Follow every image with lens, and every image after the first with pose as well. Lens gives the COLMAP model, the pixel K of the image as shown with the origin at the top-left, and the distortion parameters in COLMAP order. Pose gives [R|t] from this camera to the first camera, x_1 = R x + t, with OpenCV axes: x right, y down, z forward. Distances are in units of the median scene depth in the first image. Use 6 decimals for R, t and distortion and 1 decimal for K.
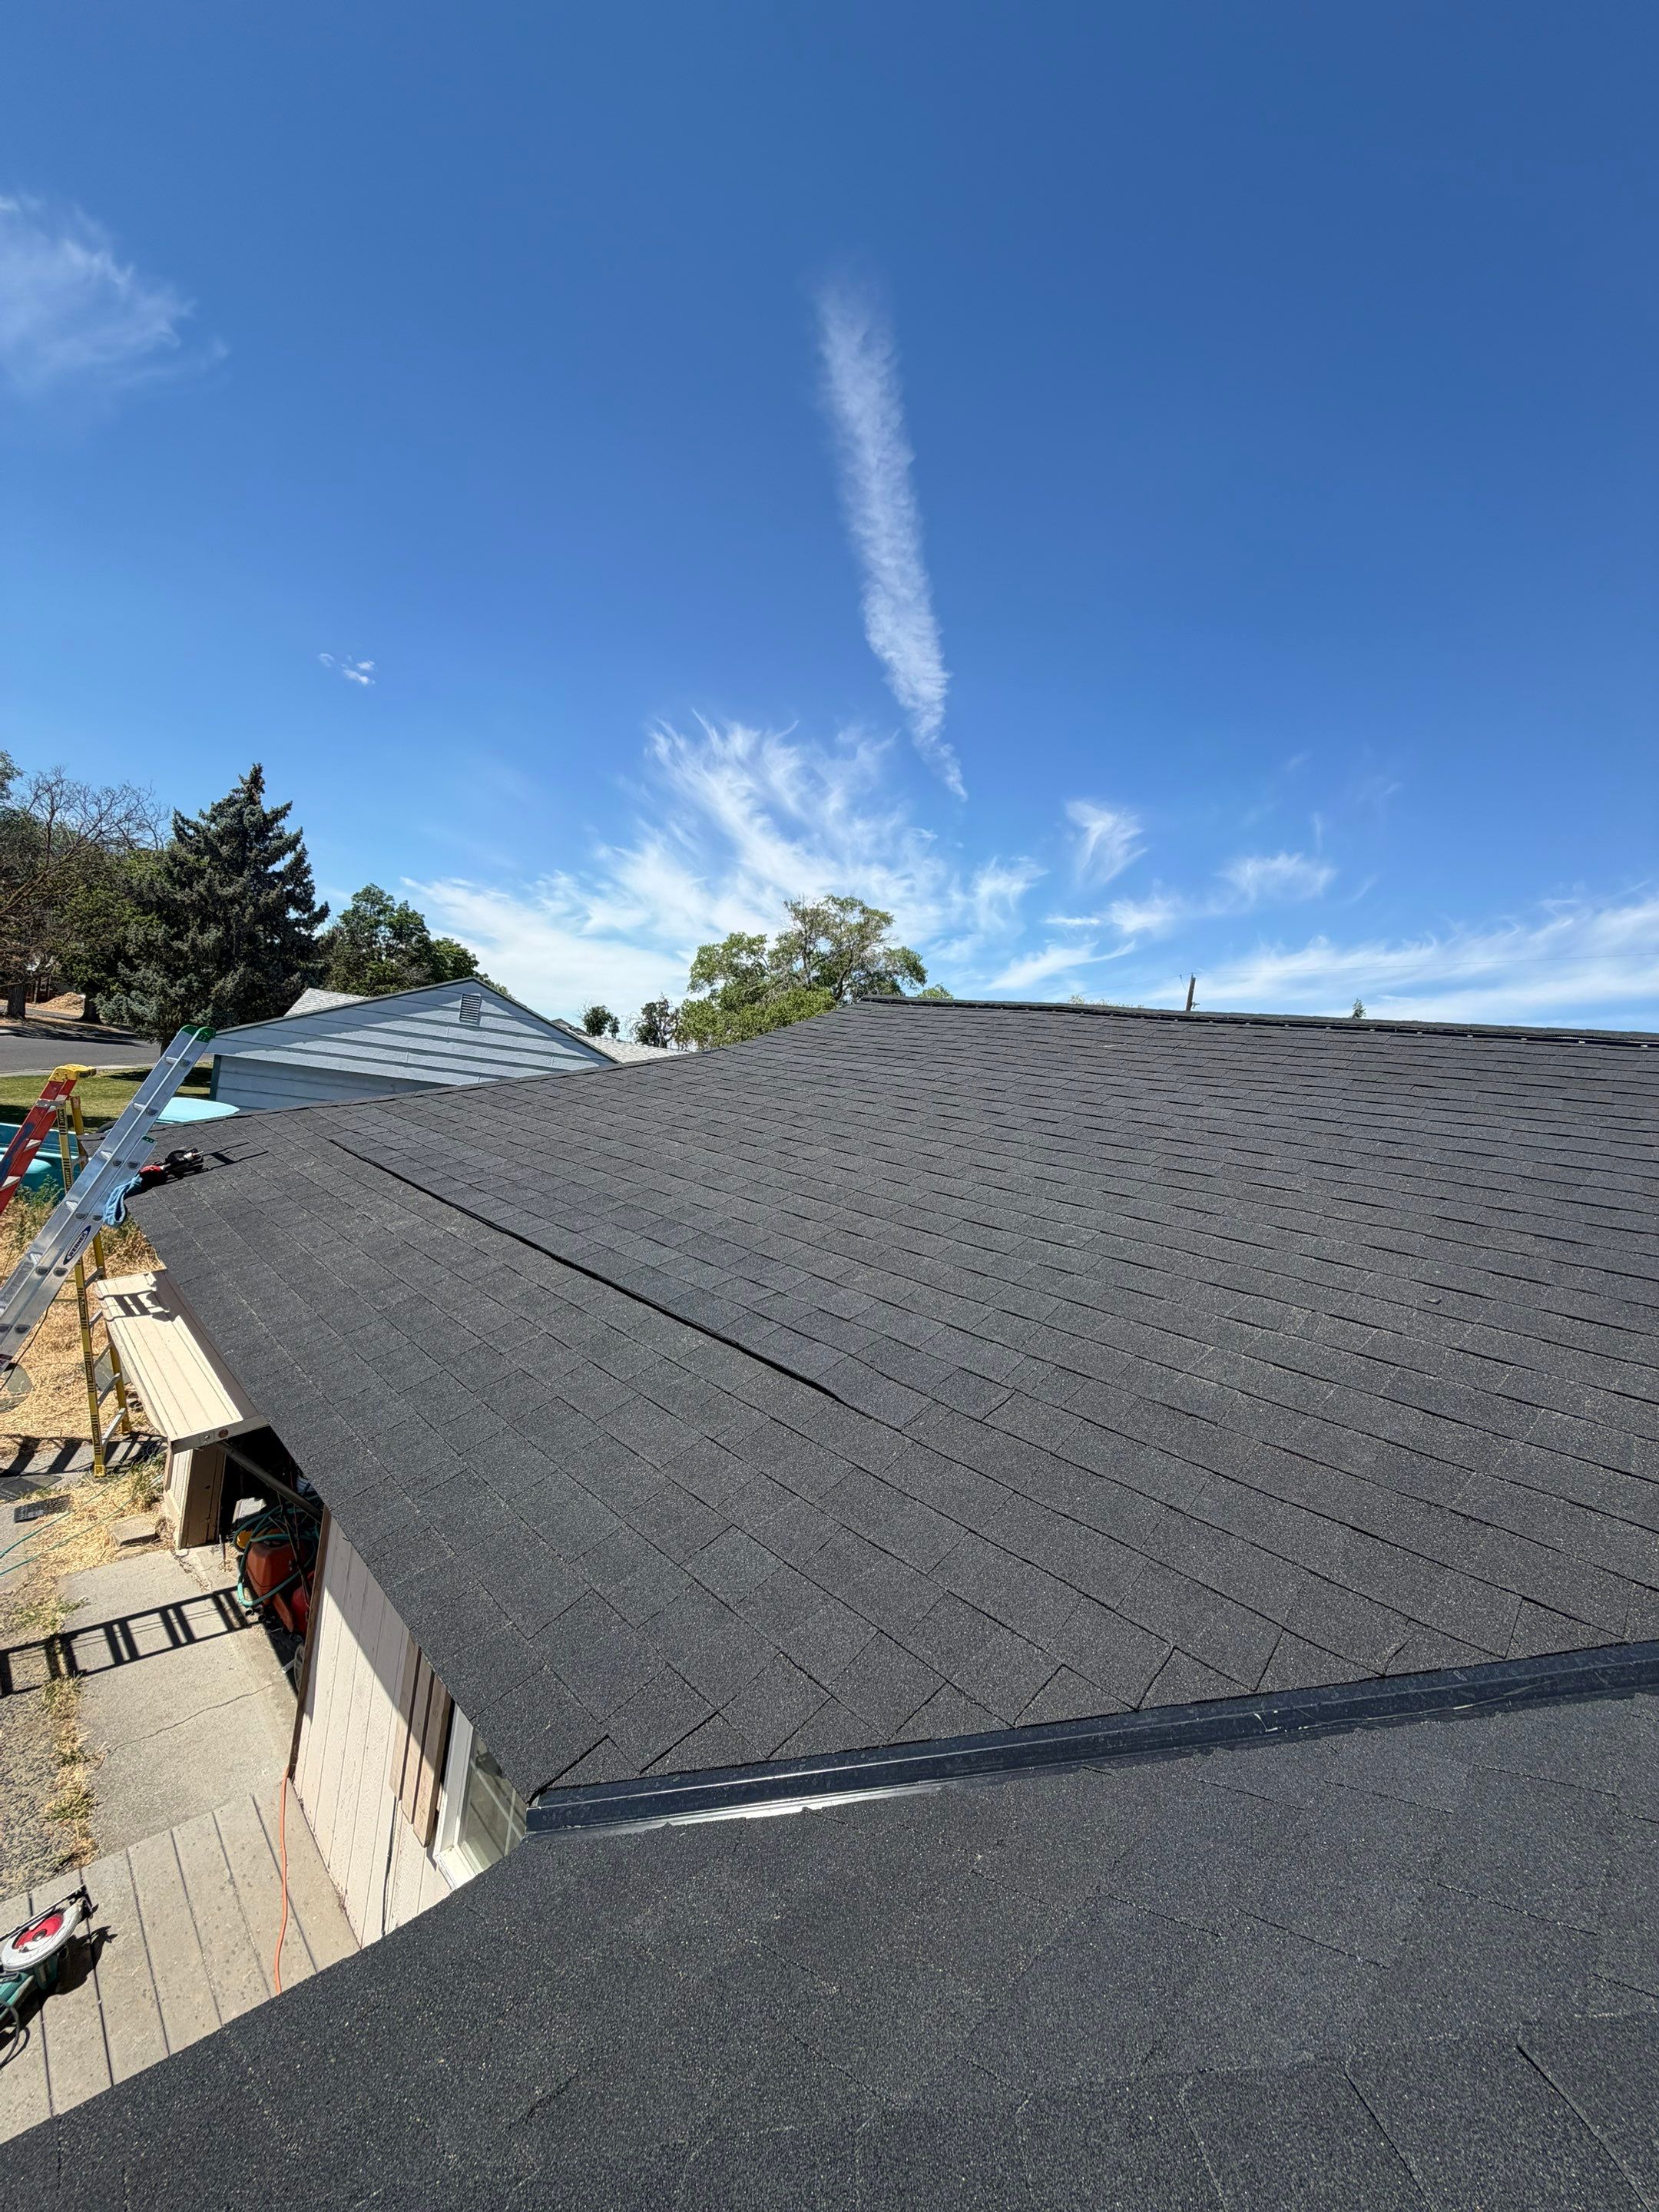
lens RADIAL K [[882.8, 0, 830.3], [0, 882.8, 1098.0], [0, 0, 1]] dist [-0.001024, 0.000302]
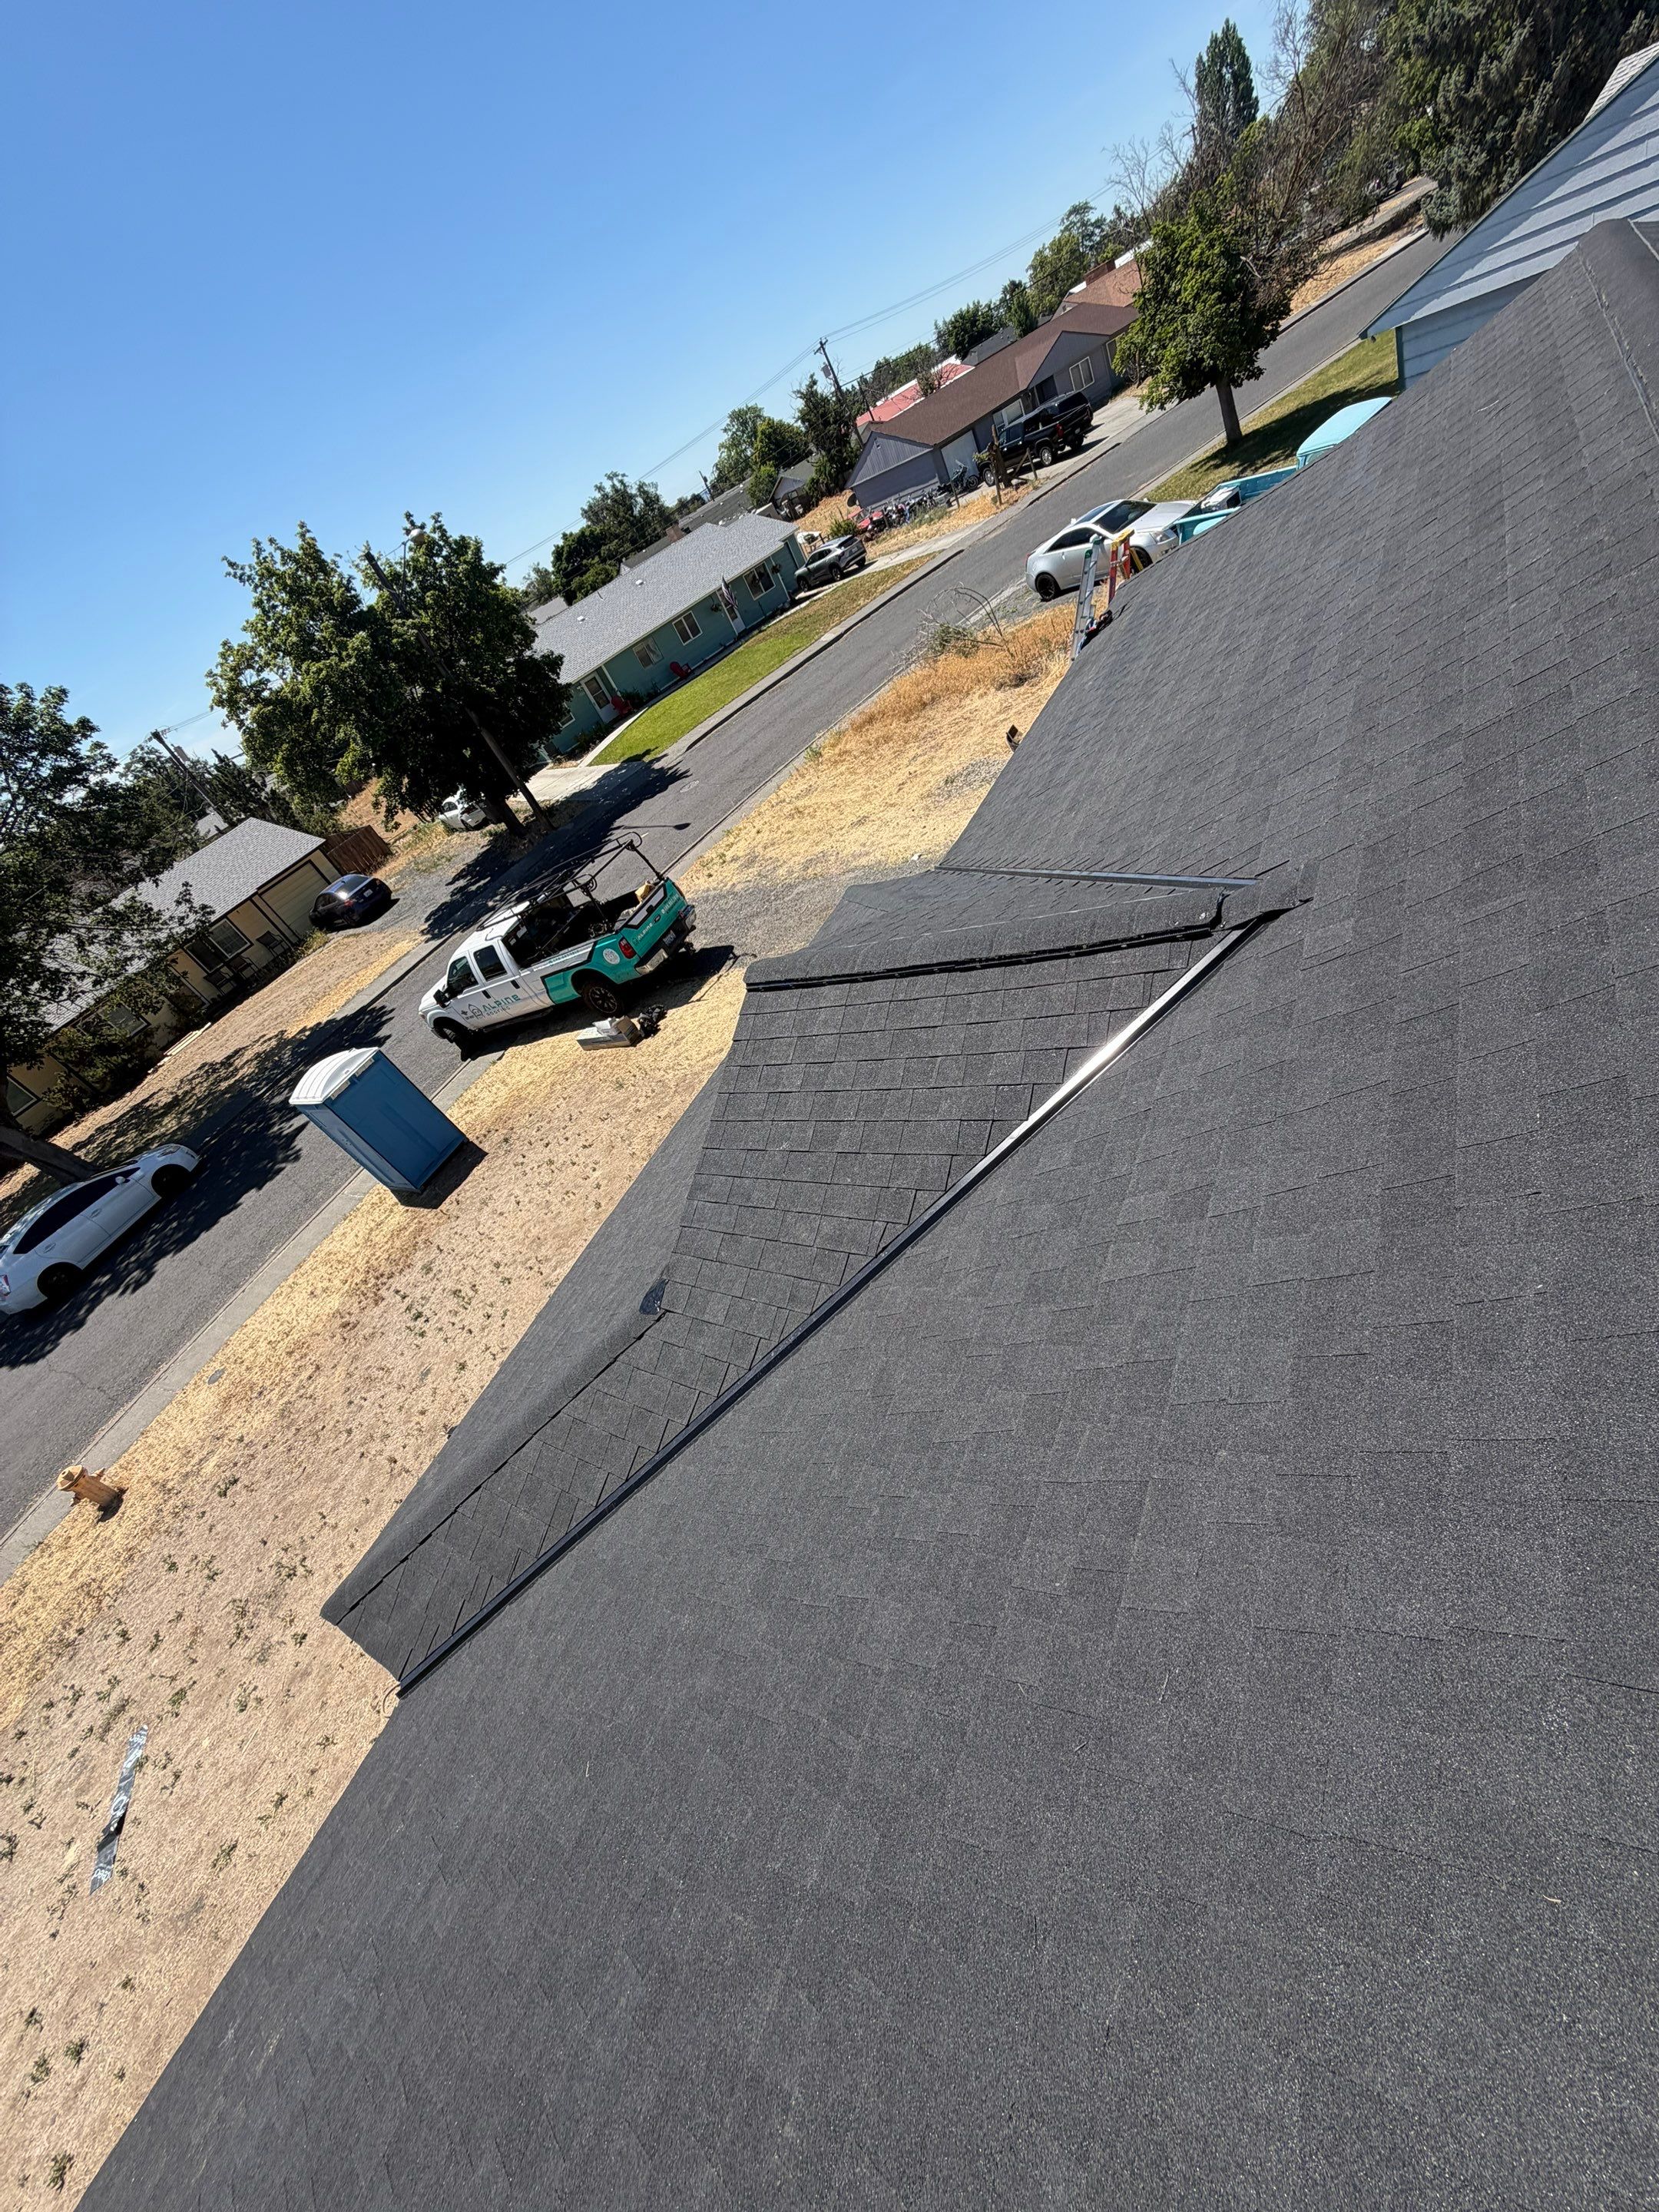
lens RADIAL K [[882.8, 0, 827.7], [0, 882.8, 1099.8], [0, 0, 1]] dist [-0.001024, 0.000302]
pose [[0.191308, 0.376892, -0.906286, 0.296696], [0.444340, 0.790052, 0.422350, -0.041270], [0.875194, -0.483497, -0.016325, -0.014538]]
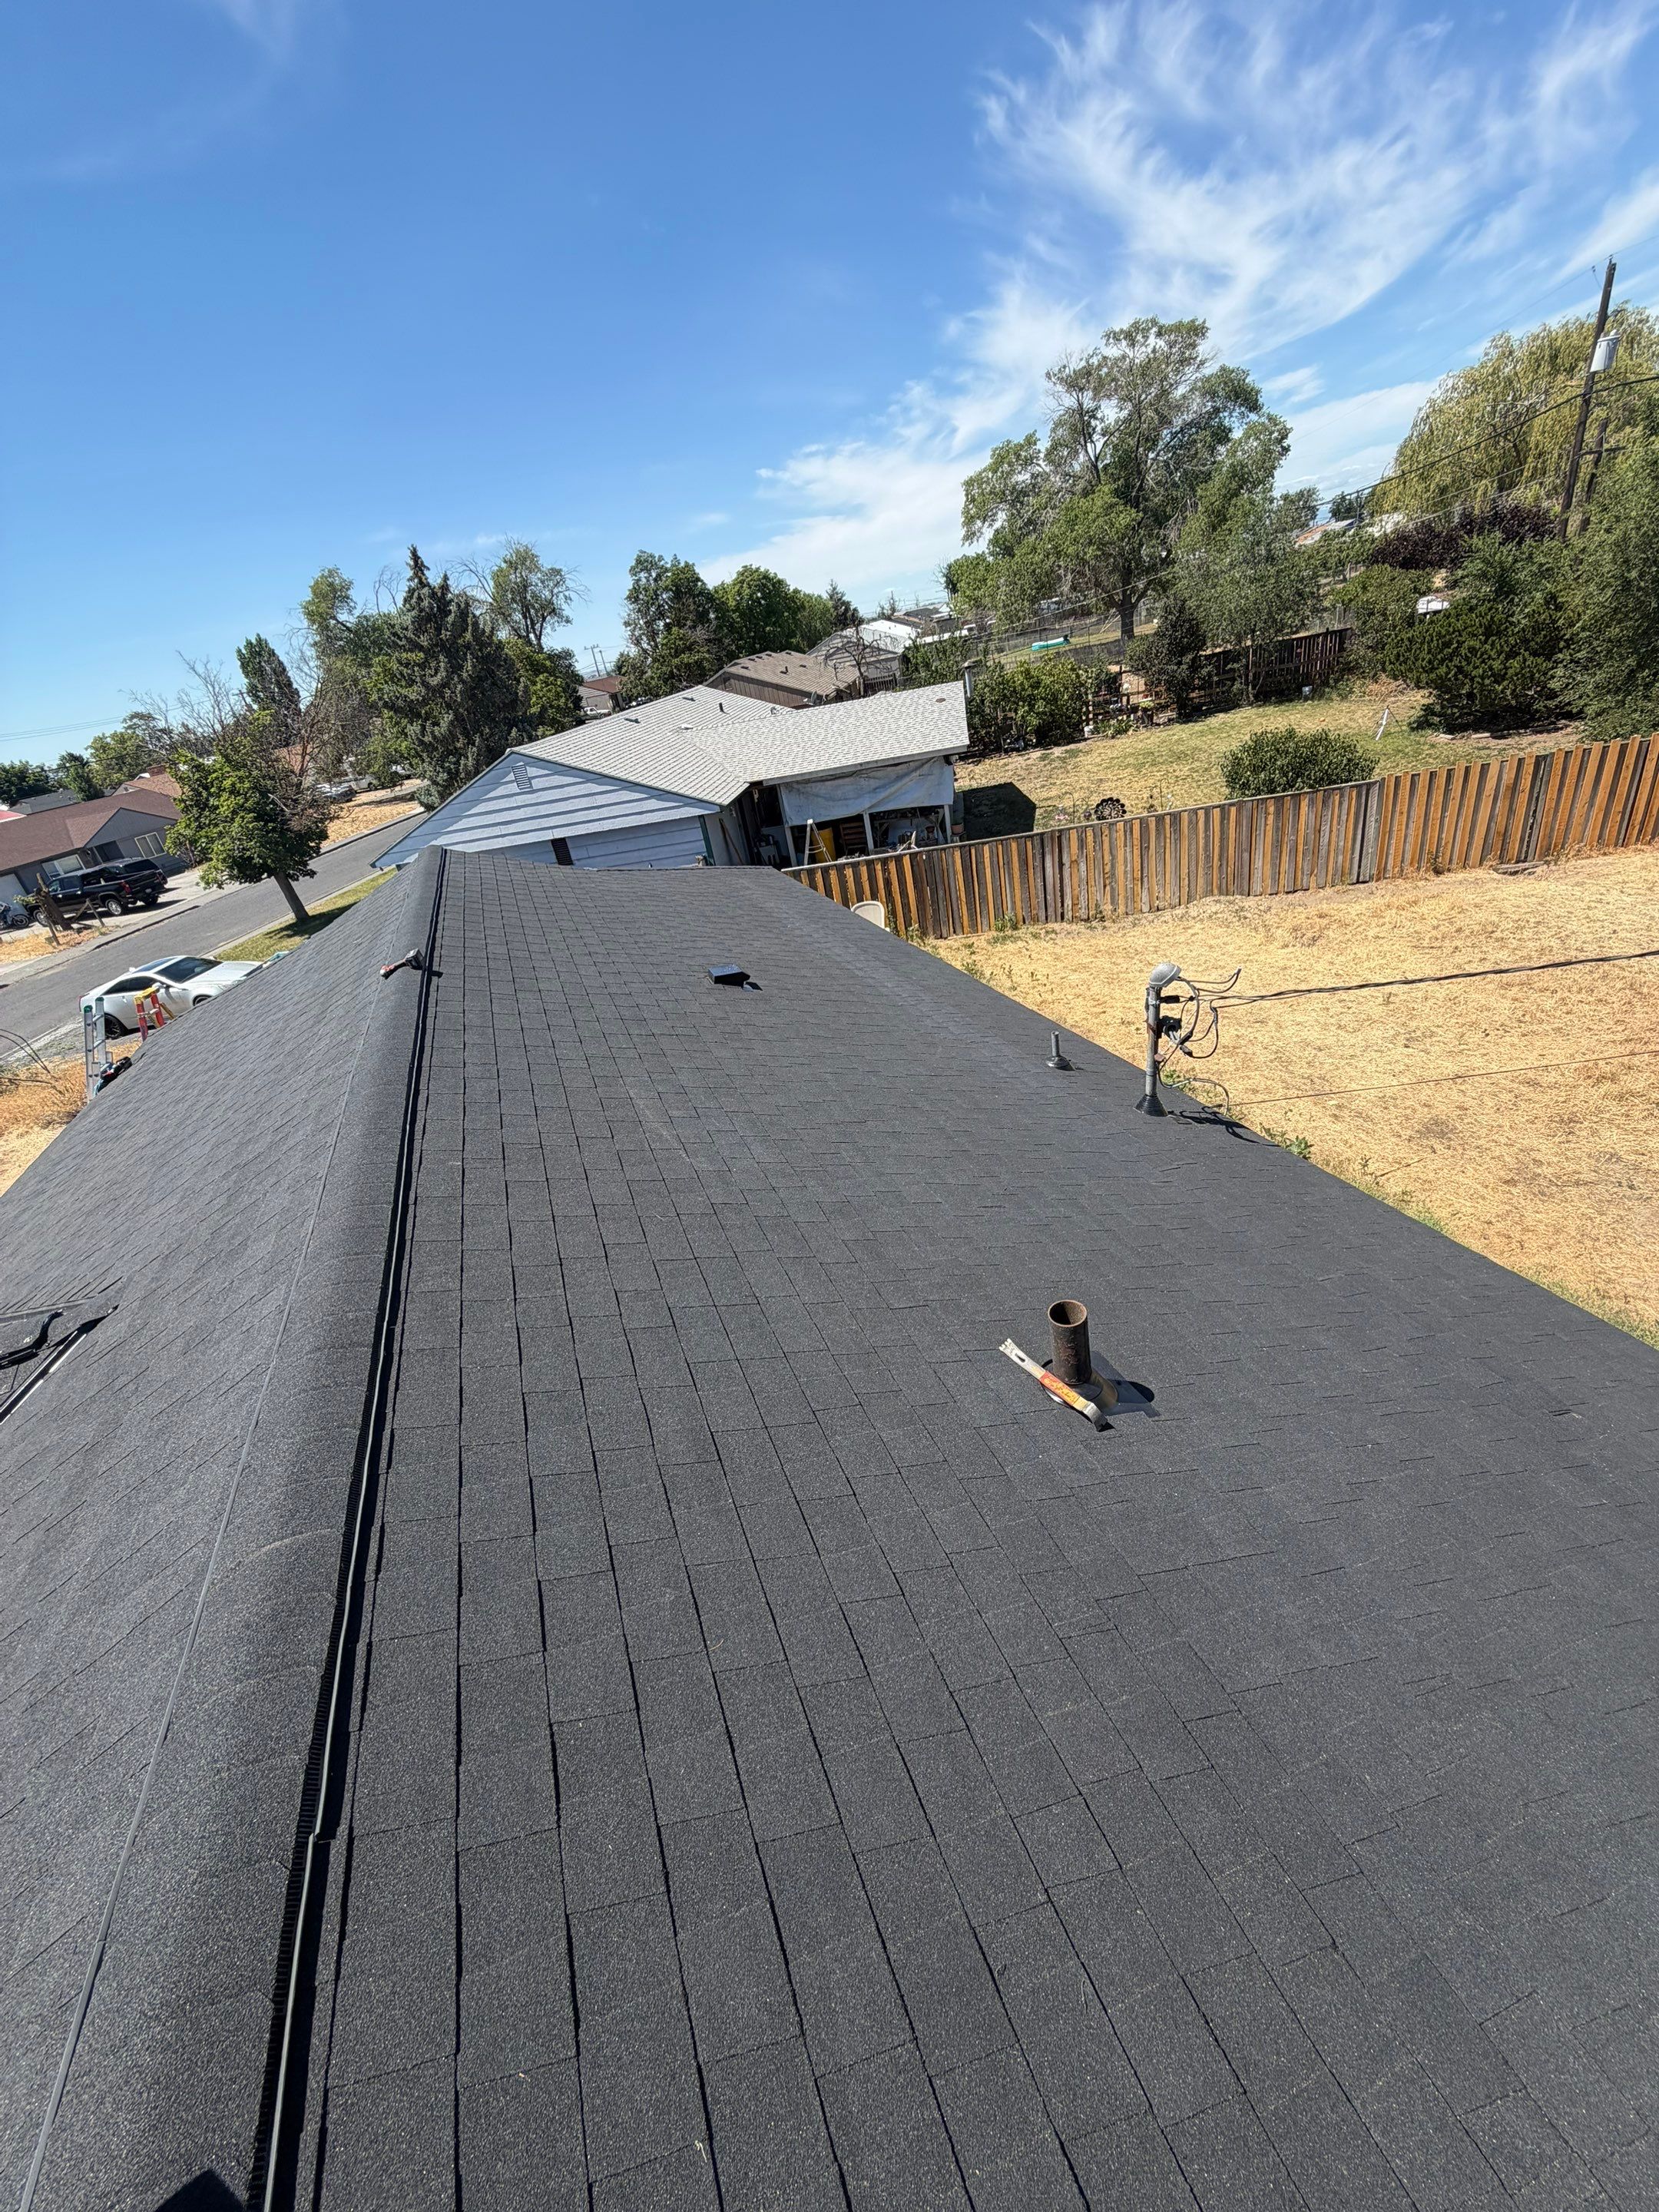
lens RADIAL K [[882.8, 0, 831.0], [0, 882.8, 1100.2], [0, 0, 1]] dist [-0.001024, 0.000302]
pose [[0.862241, -0.071753, -0.501390, 0.364131], [0.294606, 0.876283, 0.381230, -0.032332], [0.412005, -0.476425, 0.776705, 0.006945]]
